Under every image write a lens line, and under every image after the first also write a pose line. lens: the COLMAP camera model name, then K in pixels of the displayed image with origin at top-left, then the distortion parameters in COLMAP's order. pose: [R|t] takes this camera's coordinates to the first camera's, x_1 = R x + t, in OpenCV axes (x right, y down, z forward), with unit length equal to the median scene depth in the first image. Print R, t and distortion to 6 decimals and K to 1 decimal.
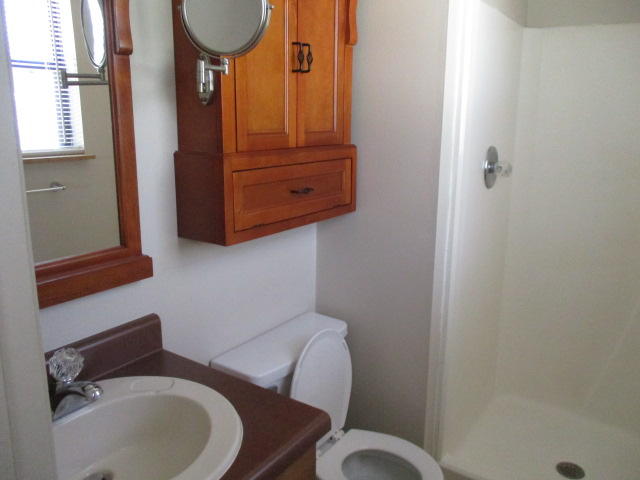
lens RADIAL K [[539.0, 0, 323.0], [0, 539.0, 239.1], [0, 0, 1]] dist [-0.027214, 0.020846]
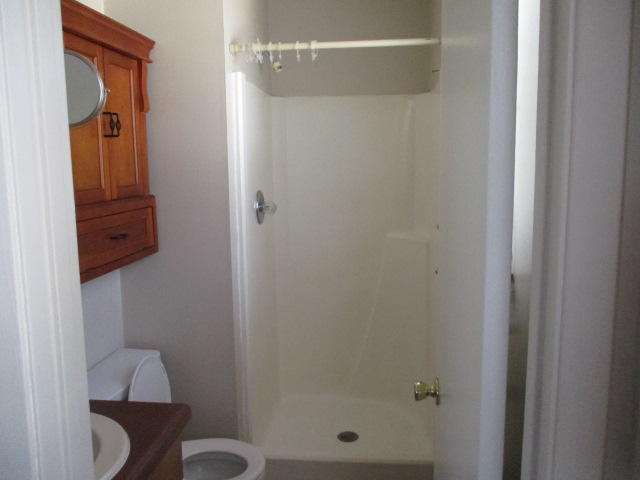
lens RADIAL K [[539.0, 0, 319.4], [0, 539.0, 239.1], [0, 0, 1]] dist [-0.027214, 0.020846]
pose [[0.890601, -0.087929, 0.446204, -0.163233], [0.123834, 0.990945, -0.051890, 0.026709], [-0.437602, 0.101468, 0.893425, -0.205942]]
